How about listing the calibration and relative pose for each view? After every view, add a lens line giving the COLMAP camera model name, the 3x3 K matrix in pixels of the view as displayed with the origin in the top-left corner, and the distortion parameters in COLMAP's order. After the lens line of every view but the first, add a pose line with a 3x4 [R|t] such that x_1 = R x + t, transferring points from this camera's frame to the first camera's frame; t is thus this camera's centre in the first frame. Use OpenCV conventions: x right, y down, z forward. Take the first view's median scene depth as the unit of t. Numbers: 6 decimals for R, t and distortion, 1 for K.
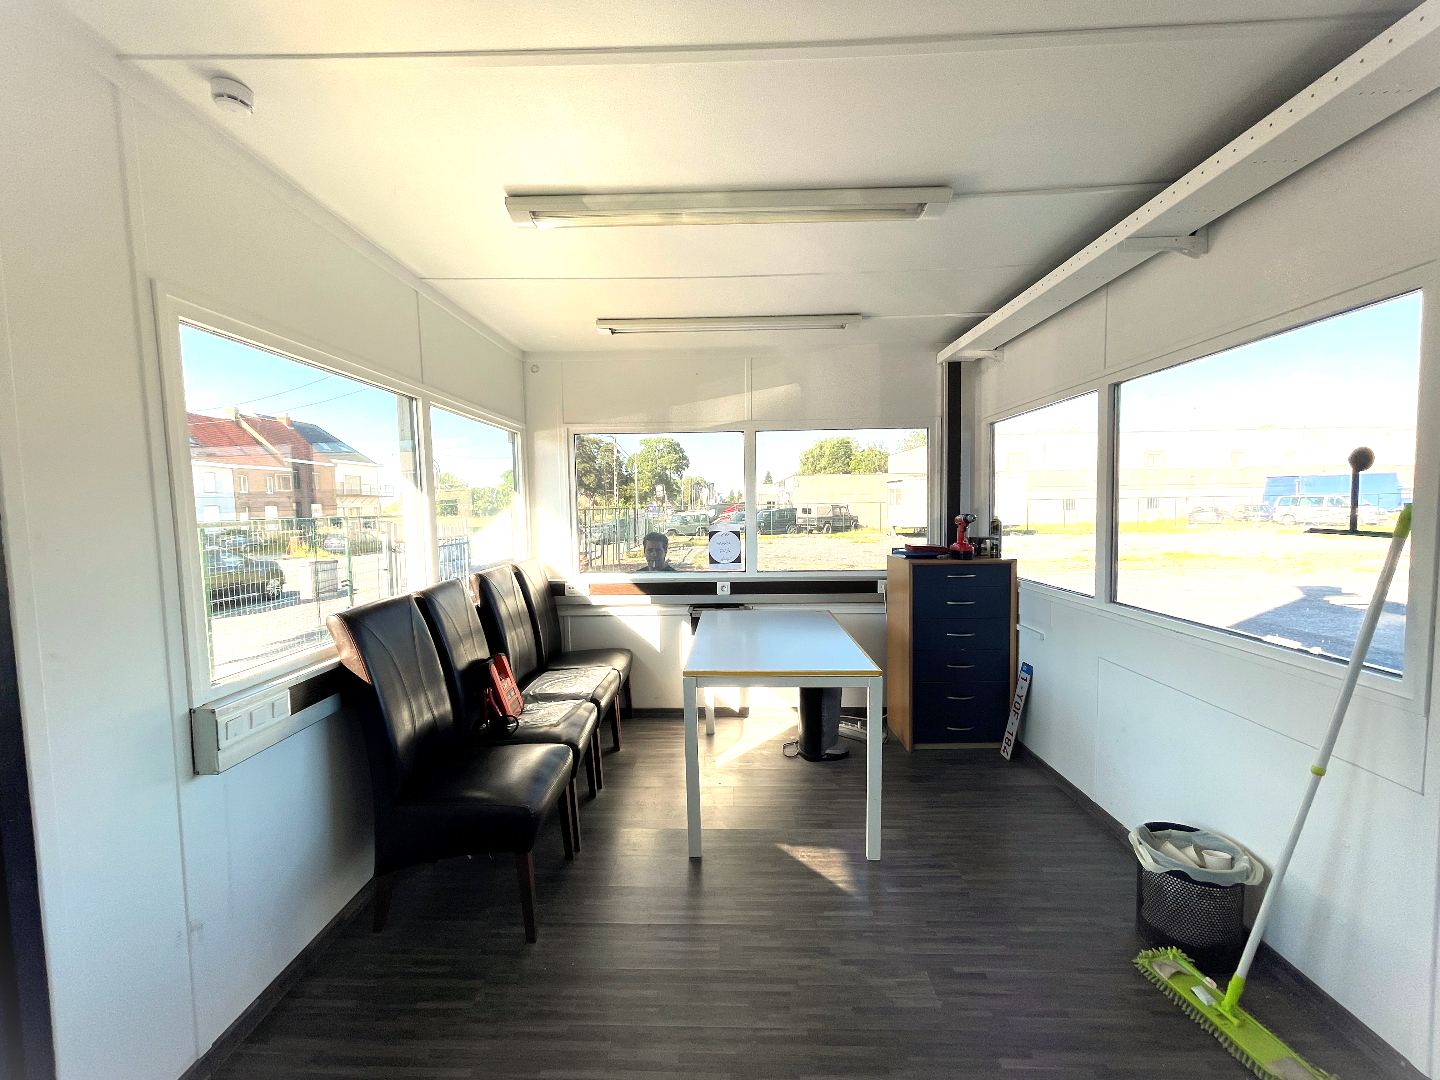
lens RADIAL K [[582.6, 0, 720.0], [0, 582.6, 540.0], [0, 0, 1]] dist [-0.001489, -0.000305]
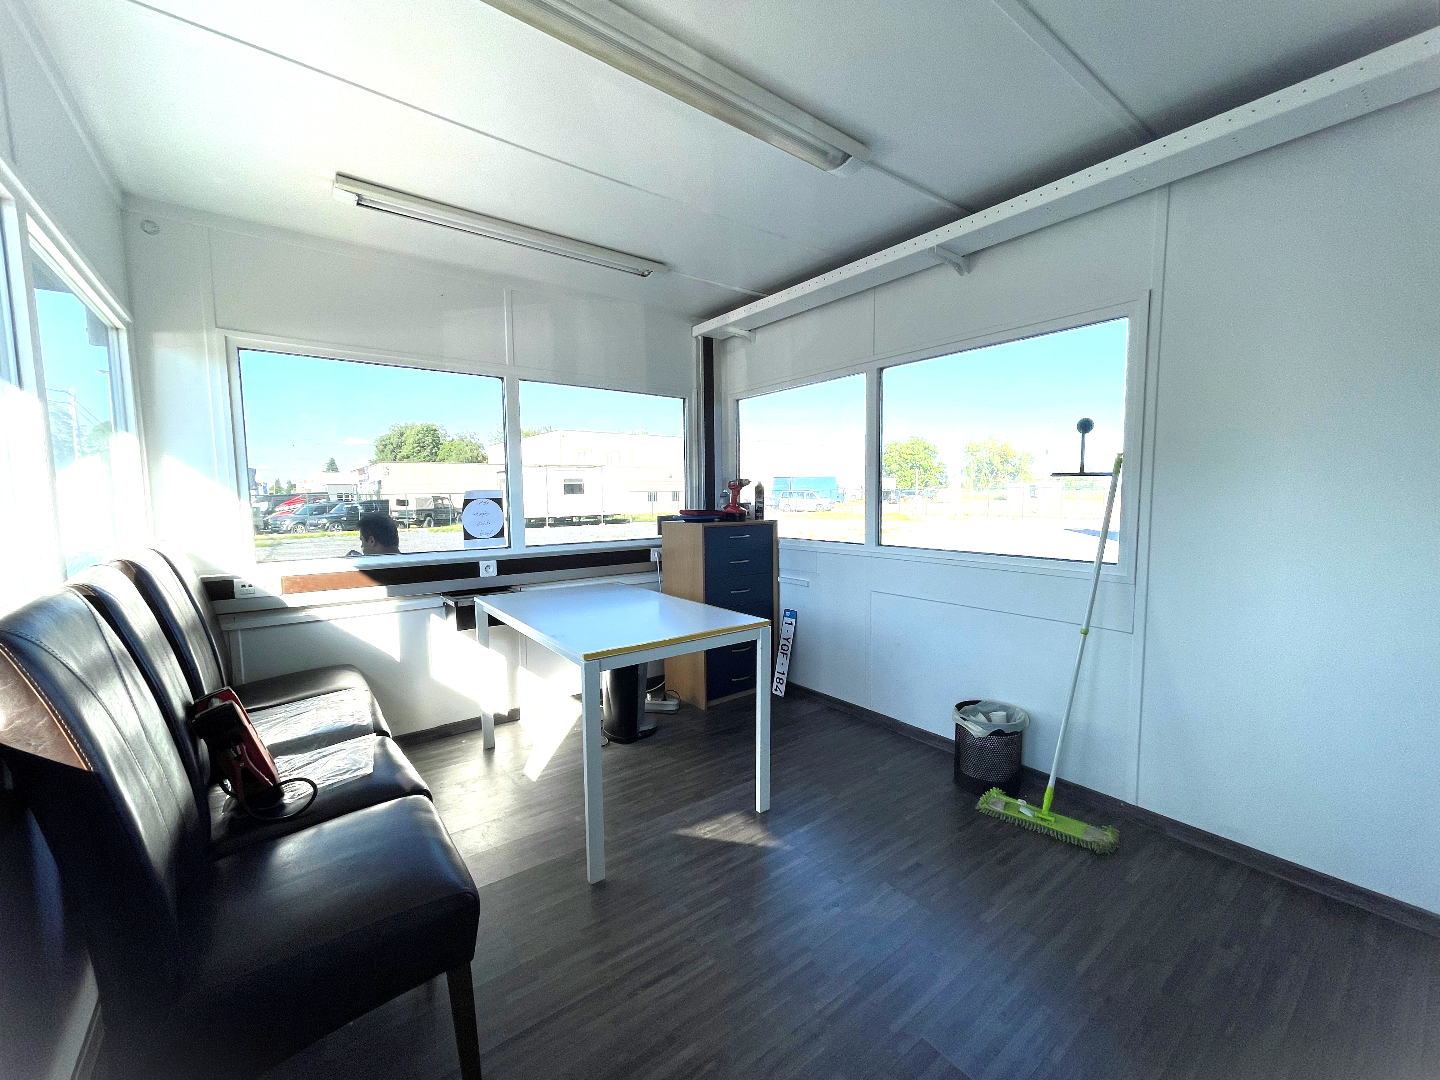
lens RADIAL K [[577.9, 0, 715.6], [0, 577.9, 540.7], [0, 0, 1]] dist [0.000972, -0.000127]
pose [[0.780393, -0.043706, 0.623760, -0.272367], [0.036732, 0.999036, 0.024045, 0.039732], [-0.624209, 0.004148, 0.781246, 0.185905]]
